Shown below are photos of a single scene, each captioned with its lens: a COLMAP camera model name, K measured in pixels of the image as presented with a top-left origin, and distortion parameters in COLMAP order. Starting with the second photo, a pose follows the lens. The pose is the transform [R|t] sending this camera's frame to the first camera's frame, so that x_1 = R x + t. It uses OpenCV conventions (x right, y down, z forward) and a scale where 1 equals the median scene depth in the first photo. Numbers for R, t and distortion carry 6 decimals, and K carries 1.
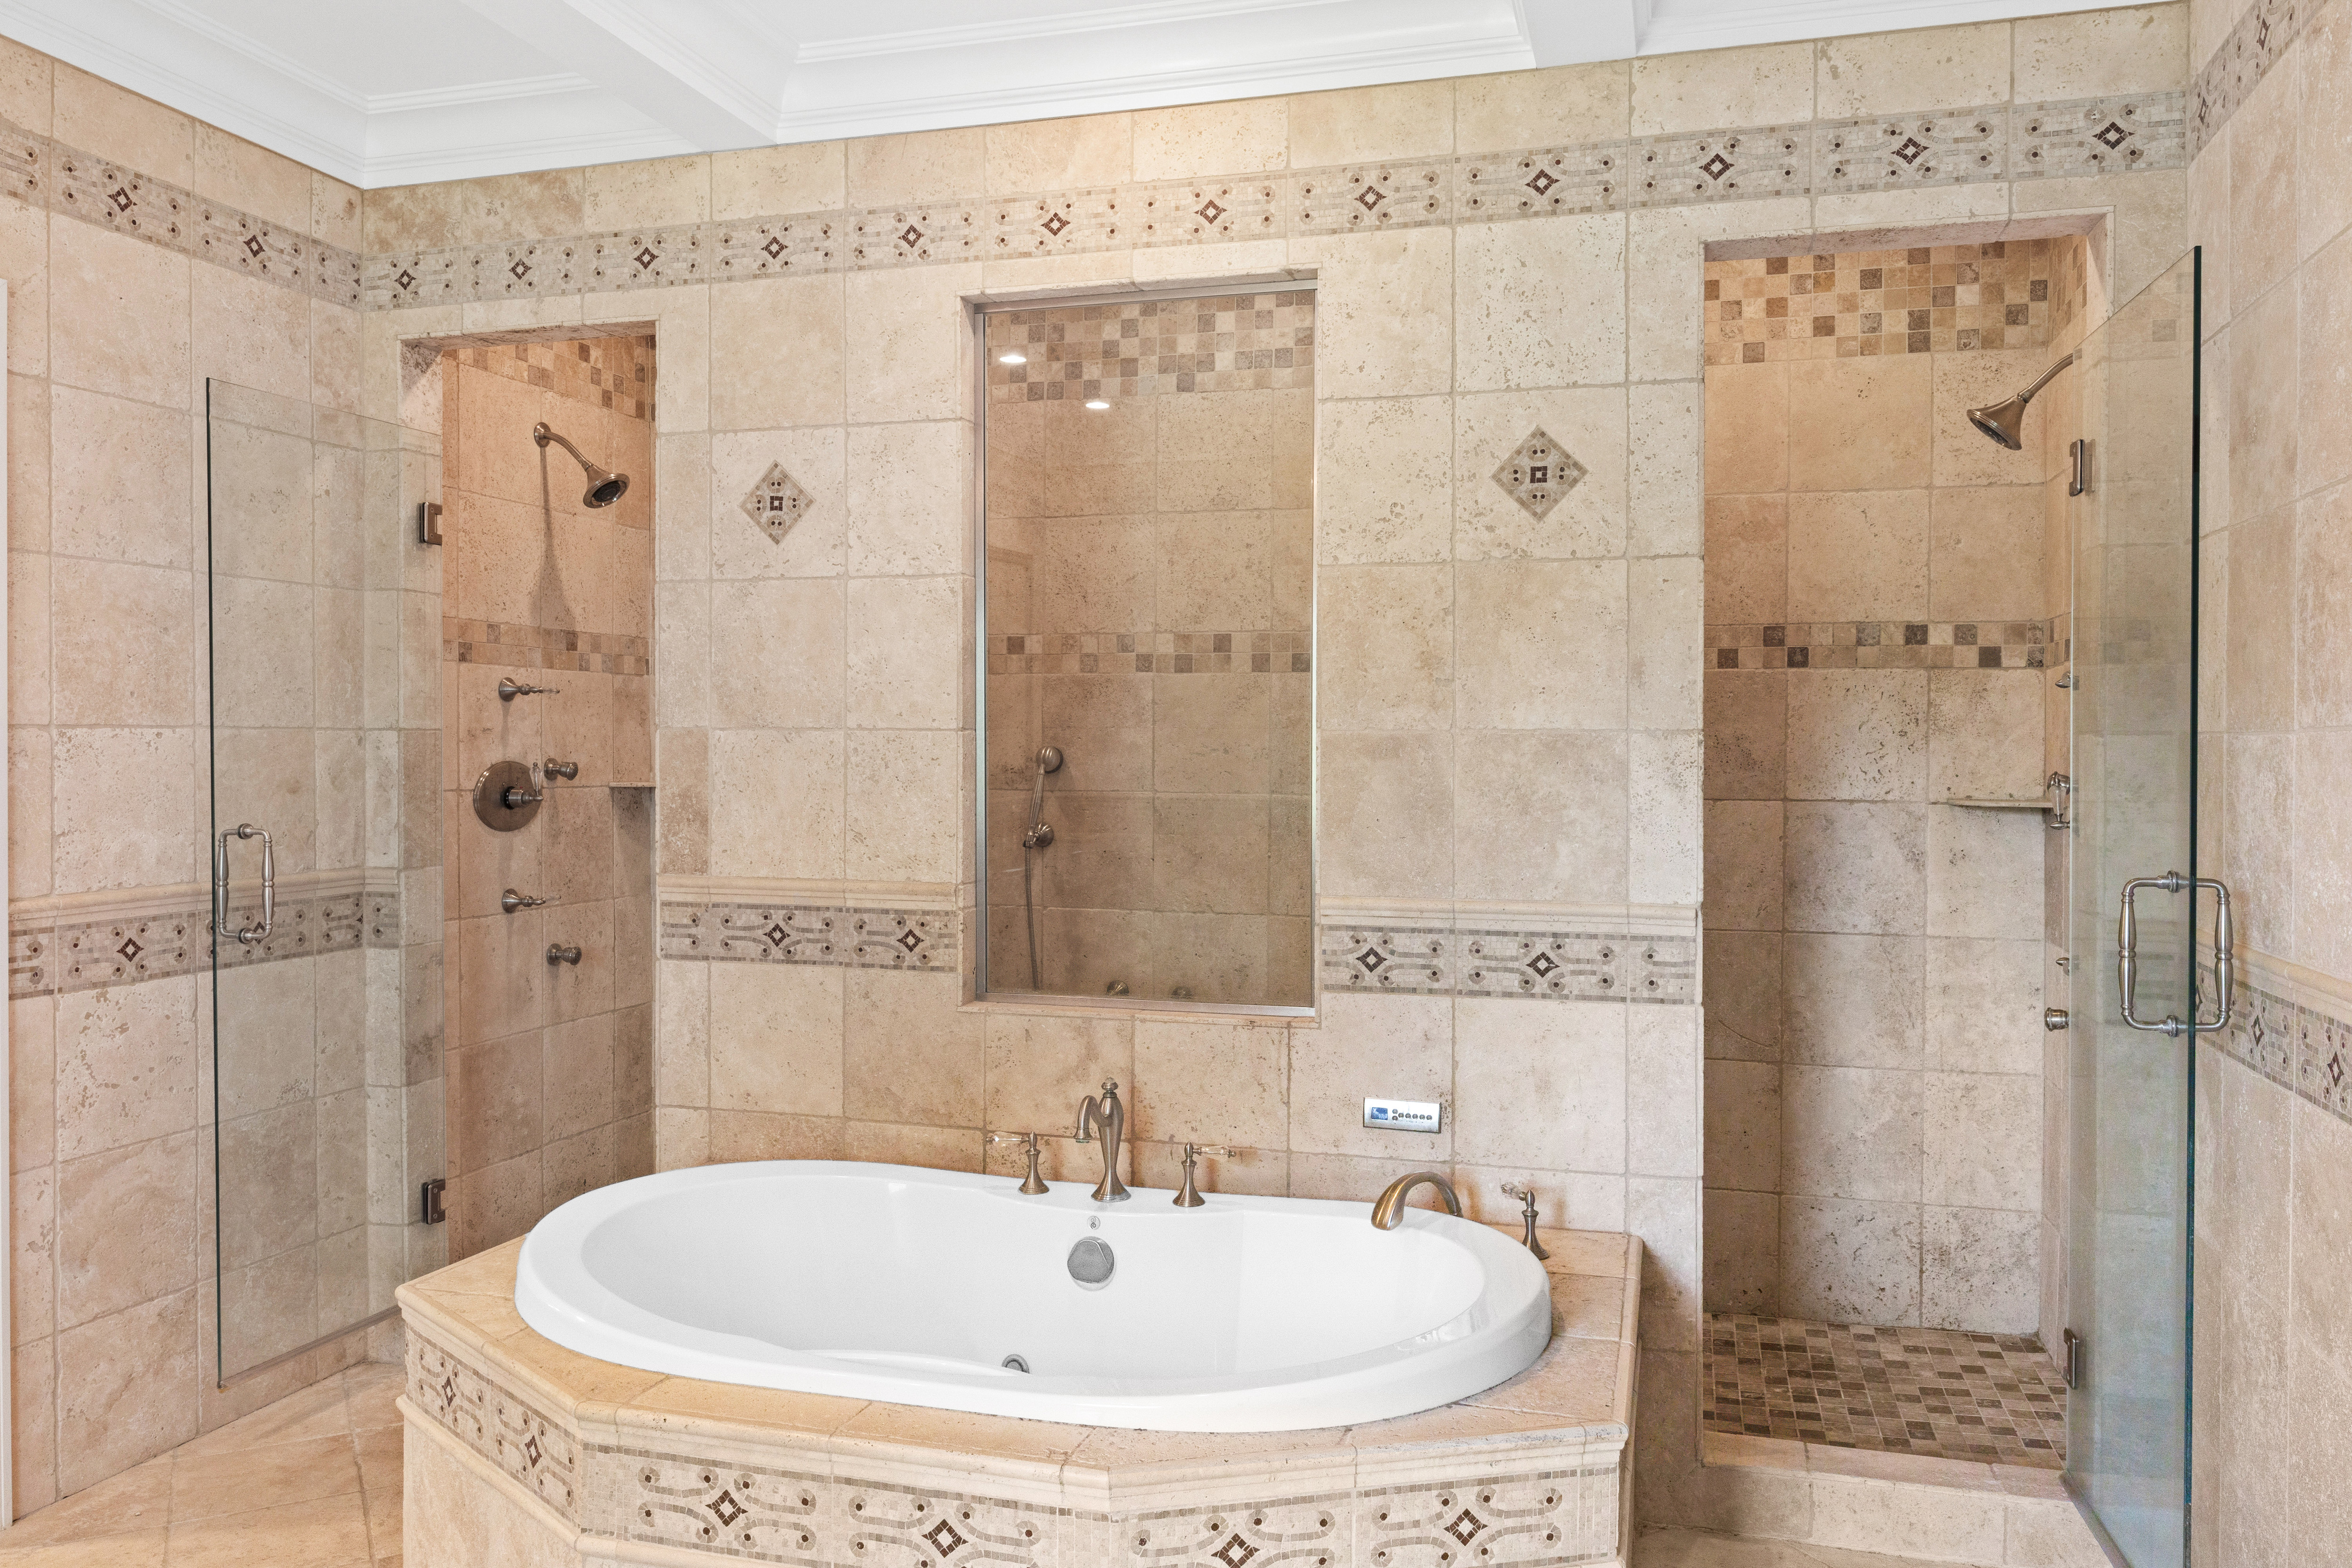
lens RADIAL K [[1771.1, 0, 1176.6], [0, 1771.1, 779.2], [0, 0, 1]] dist [0.011703, 0.005058]
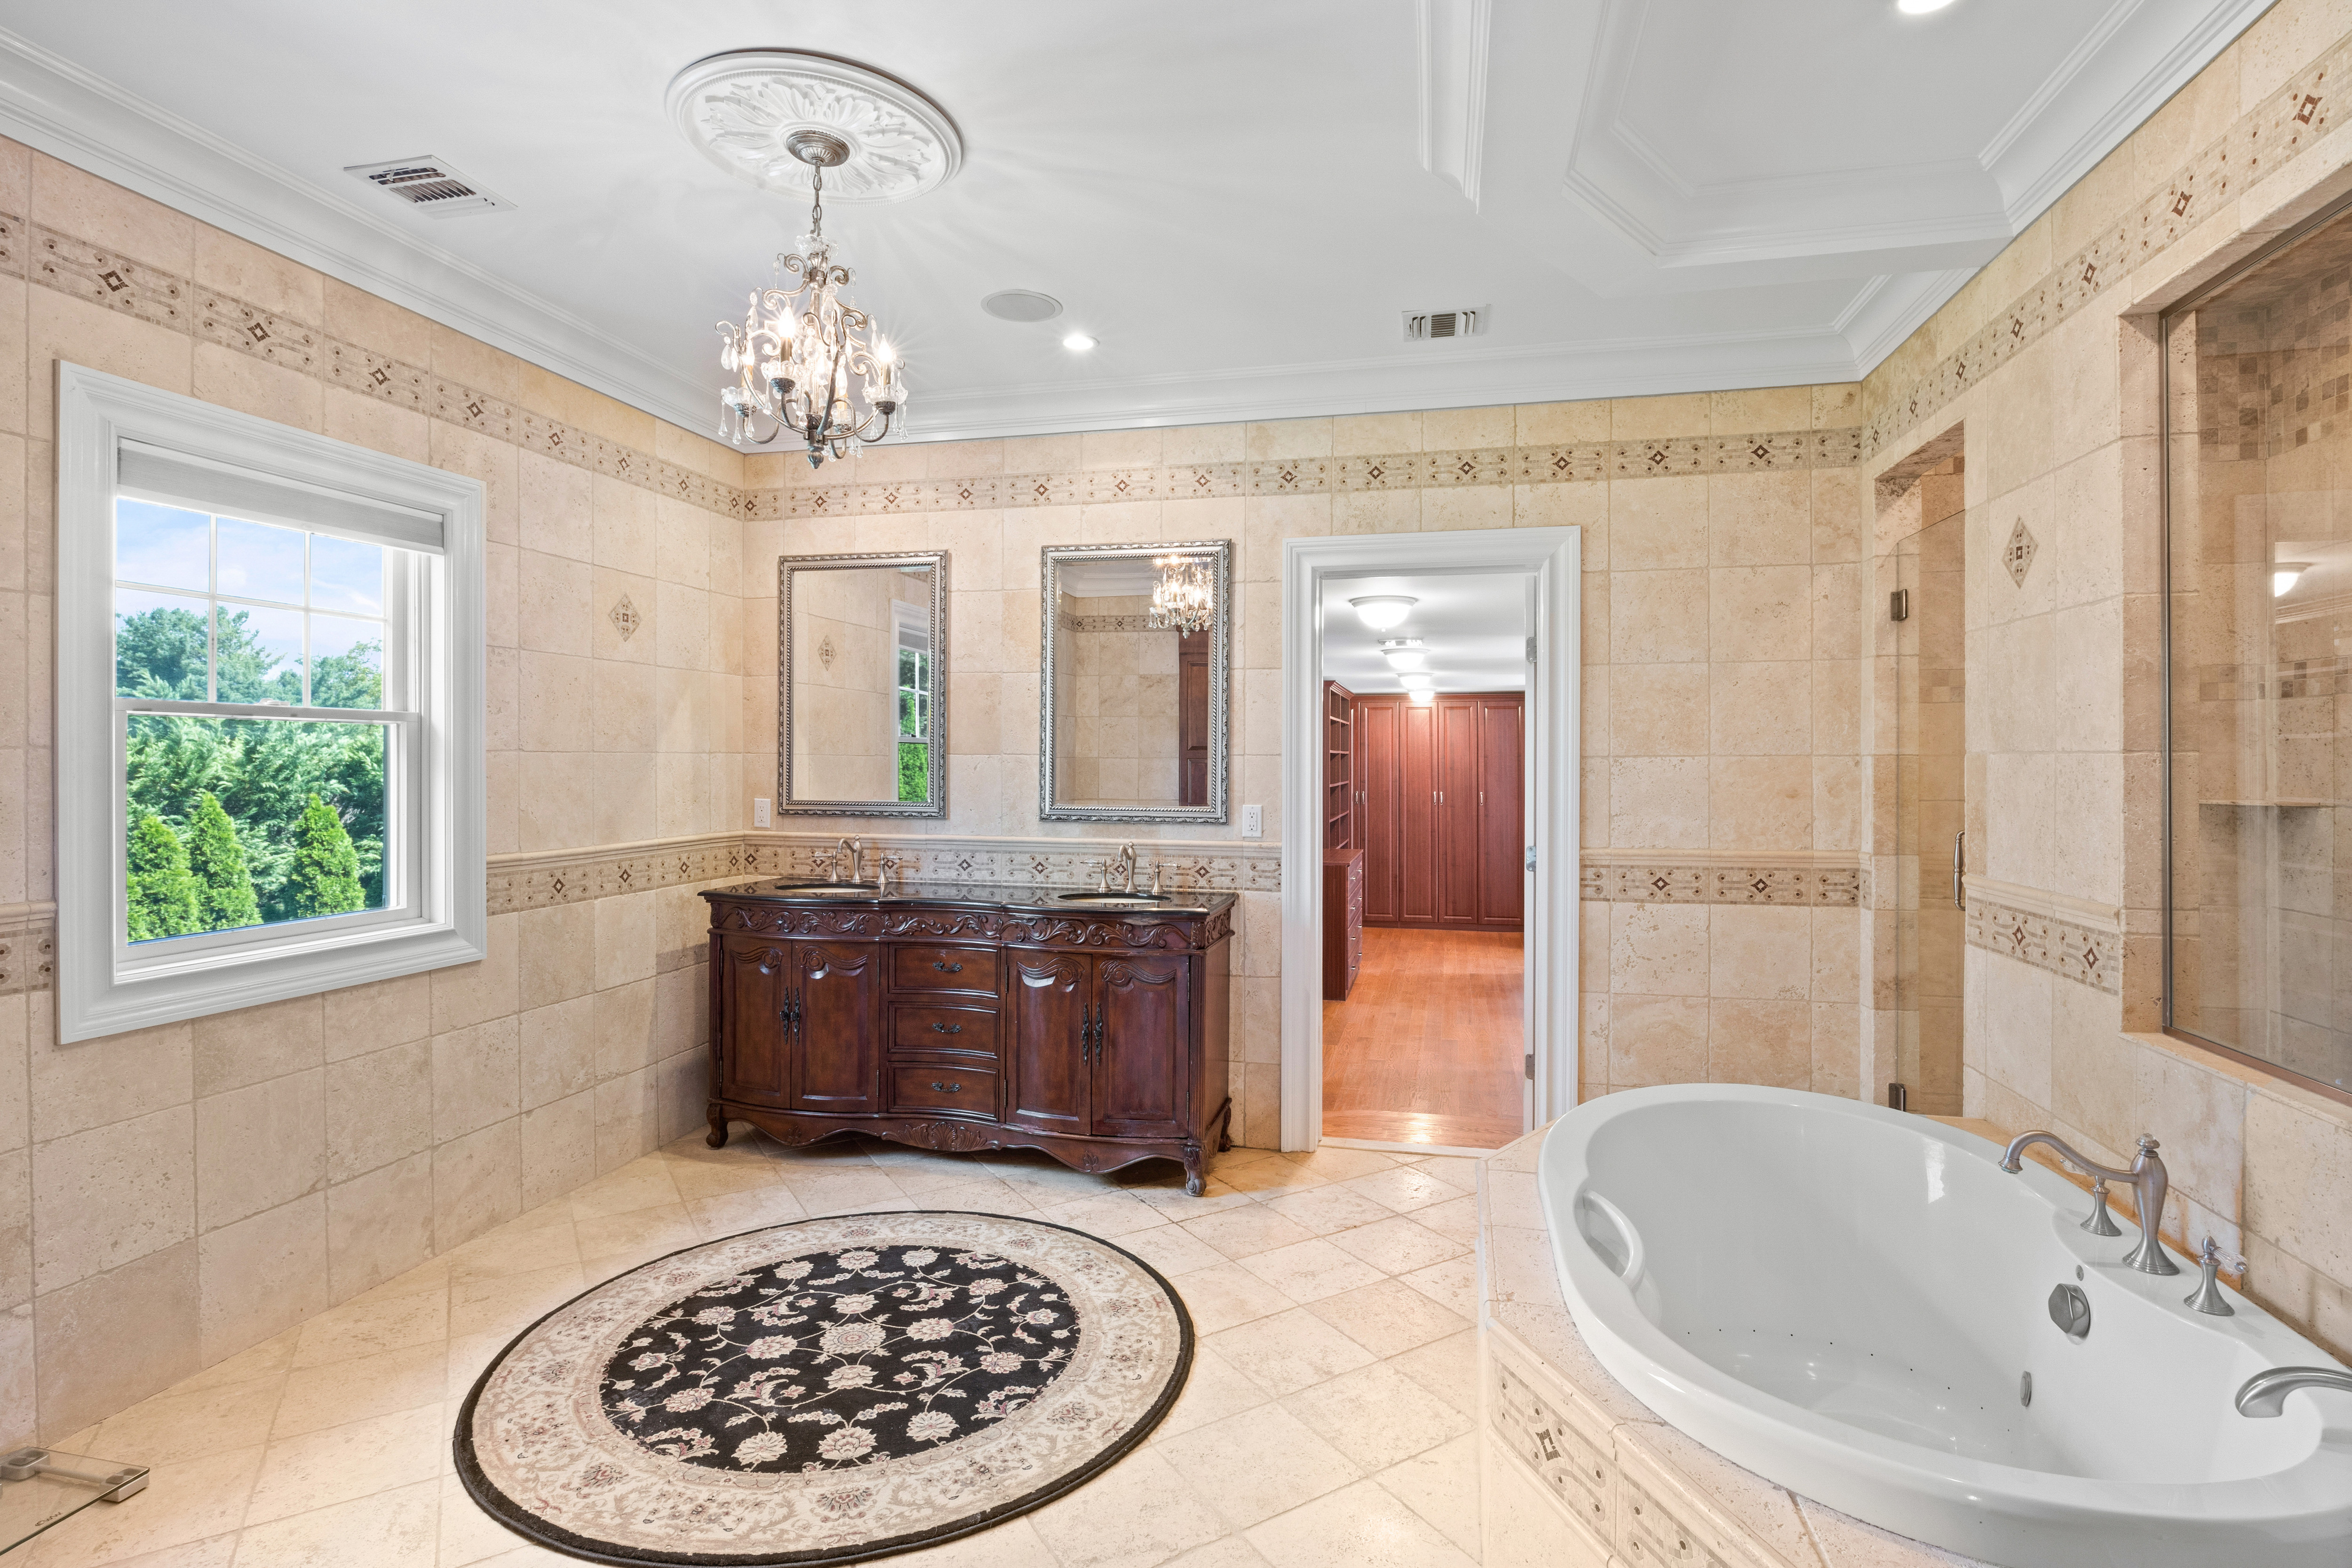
lens RADIAL K [[1164.2, 0, 1176.6], [0, 1164.2, 770.3], [0, 0, 1]] dist [-0.000091, 0.000132]
pose [[0.048205, 0.004393, -0.998828, 0.507823], [-0.016367, 0.999860, 0.003608, -0.011482], [0.998703, 0.016174, 0.048270, 0.447281]]
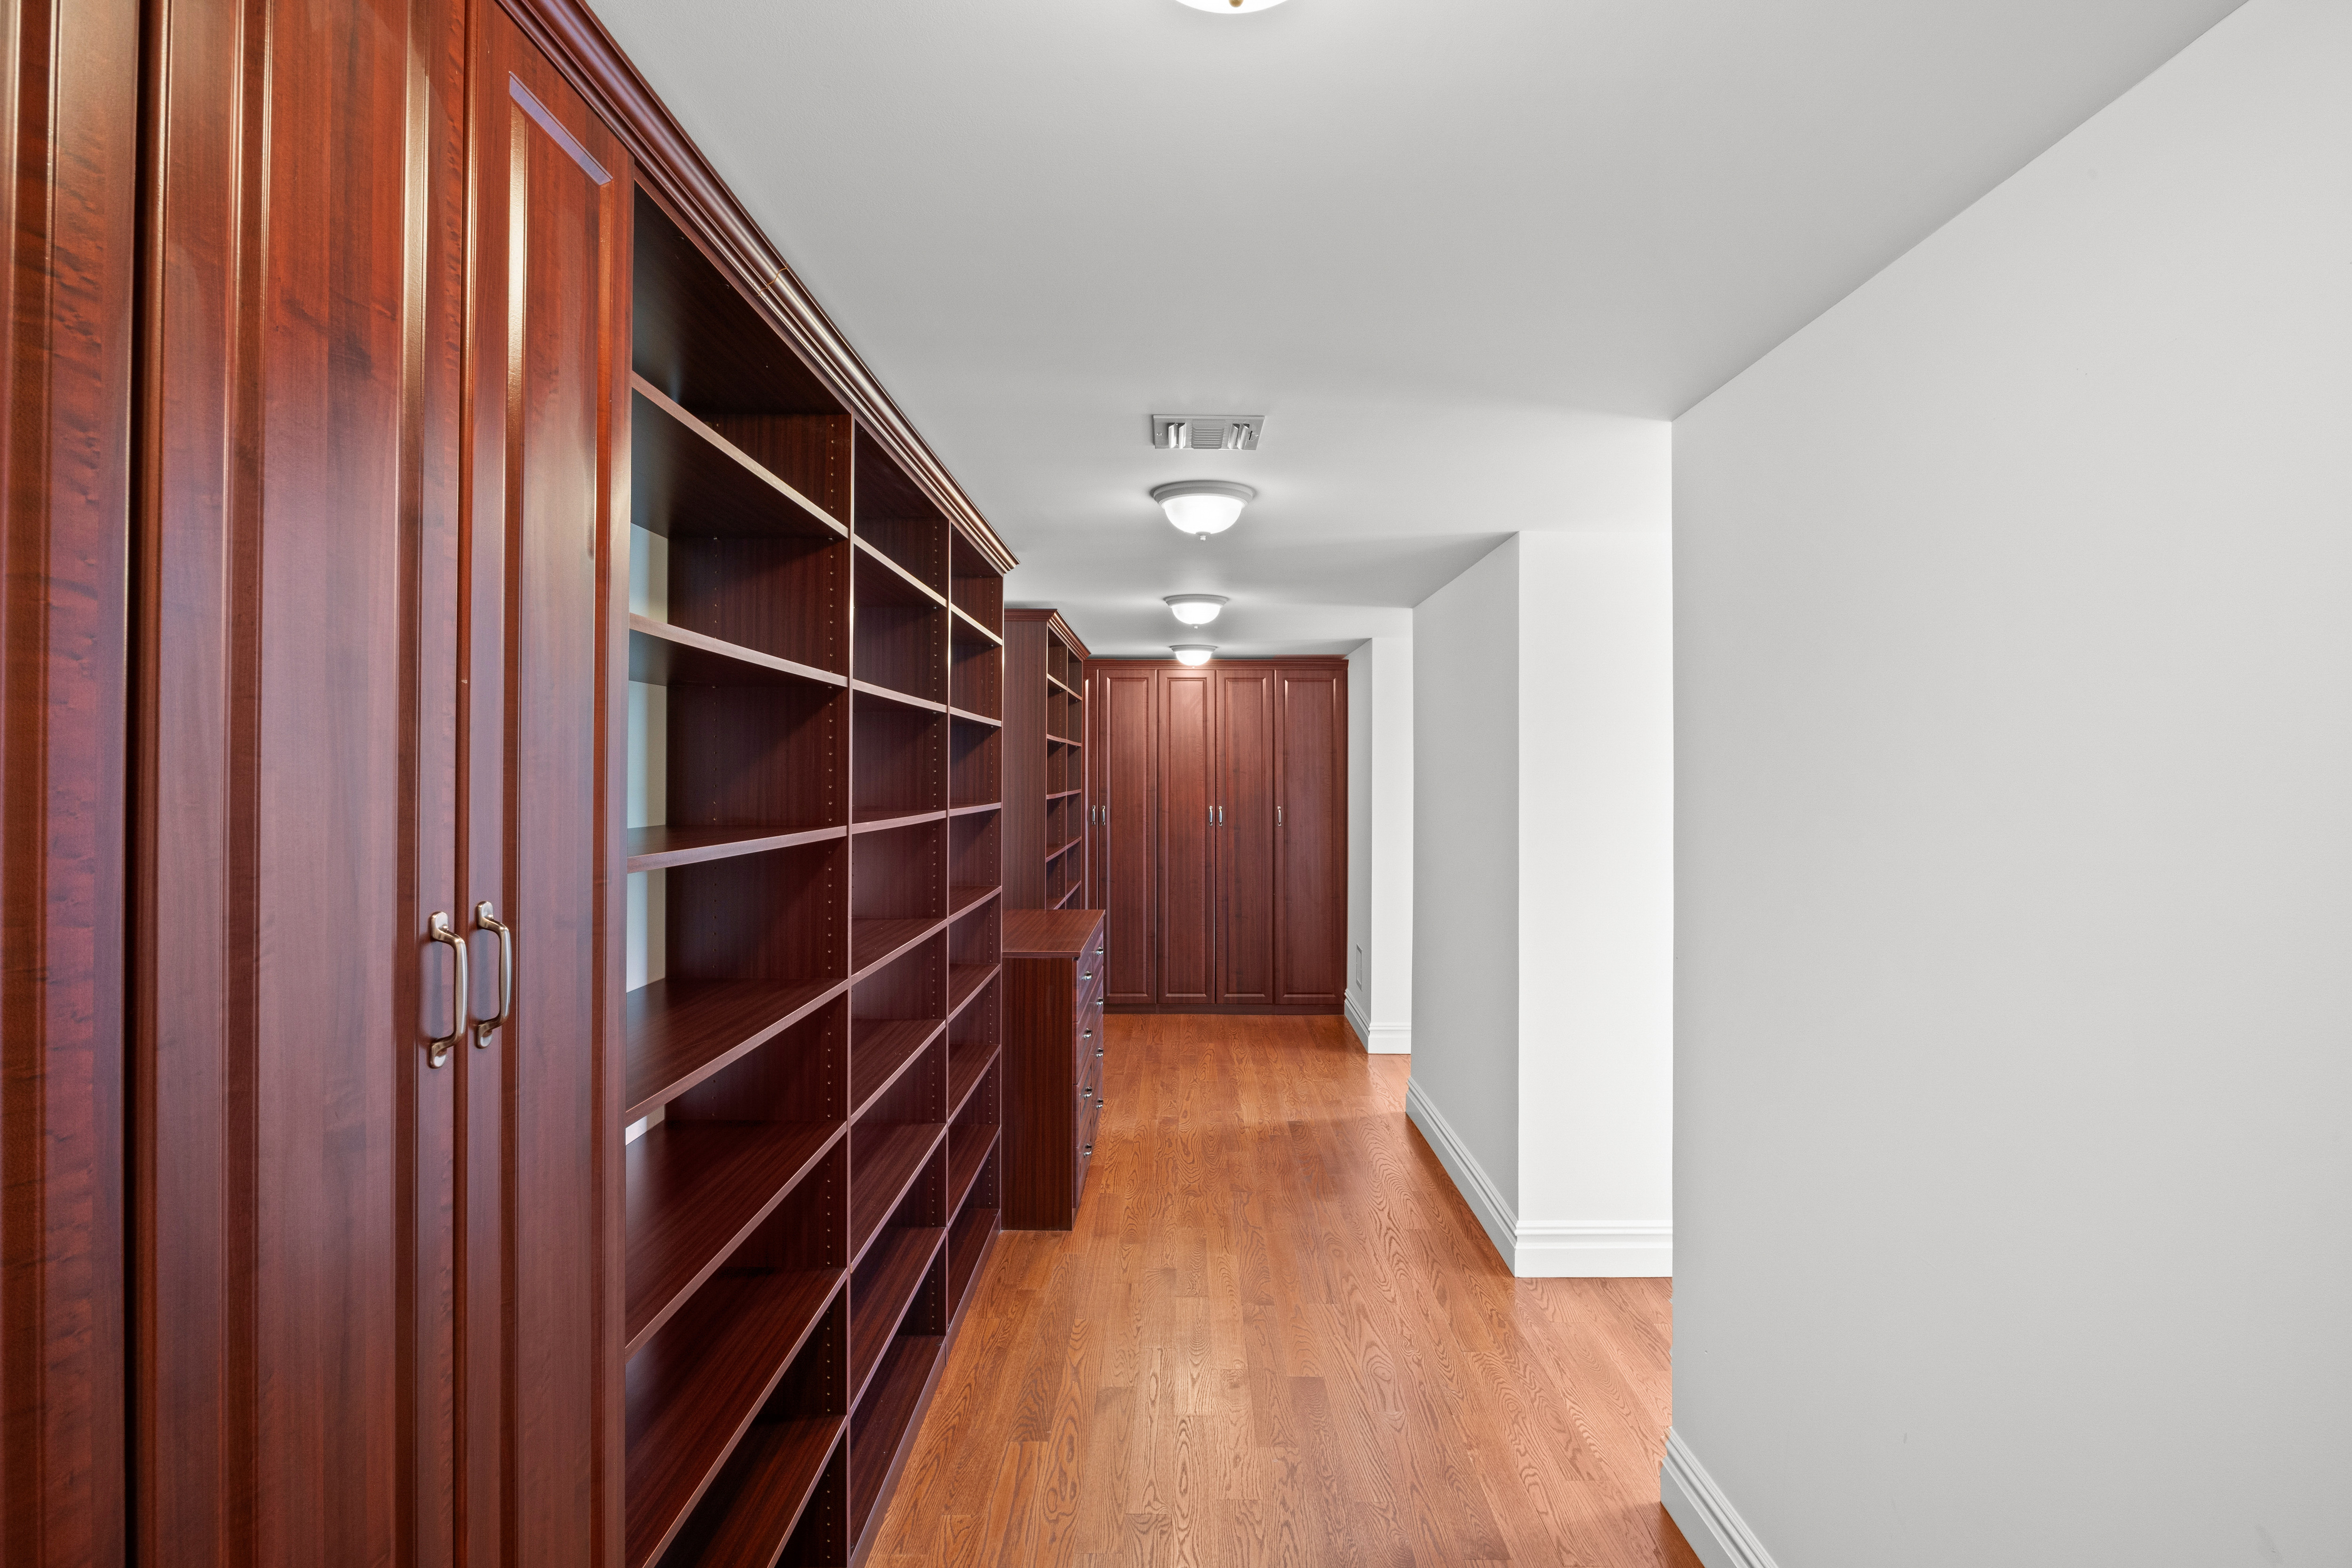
lens RADIAL K [[1164.2, 0, 1174.3], [0, 1164.2, 774.4], [0, 0, 1]] dist [-0.000091, 0.000132]
pose [[0.268617, -0.000021, -0.963247, 0.074558], [-0.017048, 0.999843, -0.004776, -0.006532], [0.963096, 0.017705, 0.268575, 0.535134]]
